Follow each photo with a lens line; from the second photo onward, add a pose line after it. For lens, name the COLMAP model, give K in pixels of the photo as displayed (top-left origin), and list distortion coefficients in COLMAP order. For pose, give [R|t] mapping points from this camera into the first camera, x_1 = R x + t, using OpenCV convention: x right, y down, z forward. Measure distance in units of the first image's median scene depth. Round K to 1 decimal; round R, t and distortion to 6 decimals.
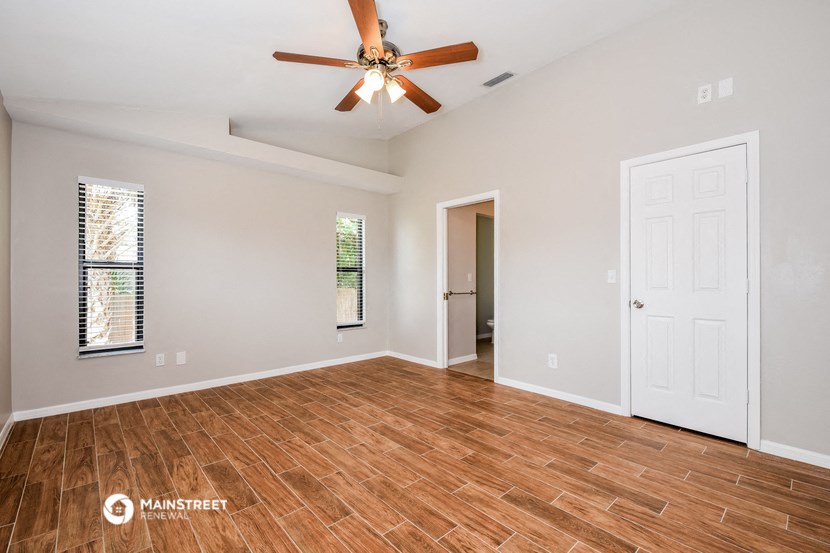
lens RADIAL K [[362.3, 0, 416.7], [0, 362.3, 278.7], [0, 0, 1]] dist [0.002181, -0.000043]
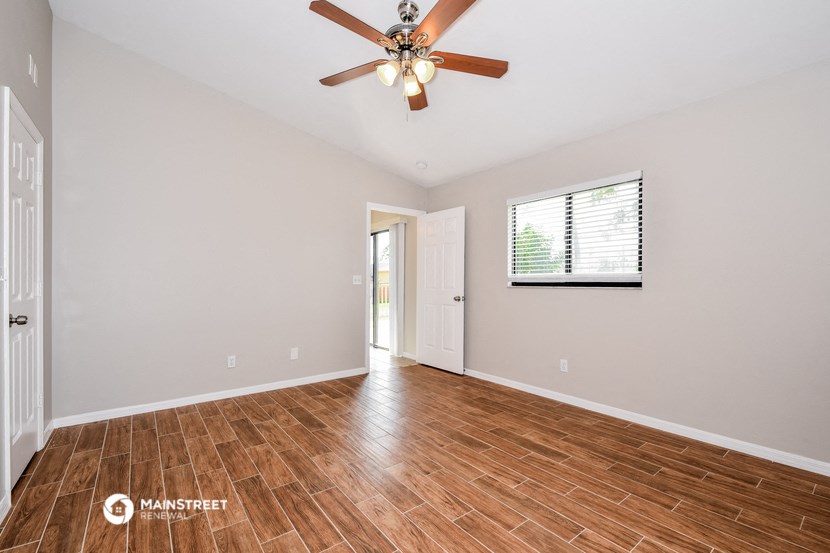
lens RADIAL K [[362.3, 0, 415.4], [0, 362.3, 273.0], [0, 0, 1]] dist [0.002181, -0.000043]
pose [[-0.996283, 0.001846, 0.086122, -0.207793], [0.000005, 0.999772, -0.021363, -0.003598], [-0.086141, -0.021283, -0.996056, 1.961923]]
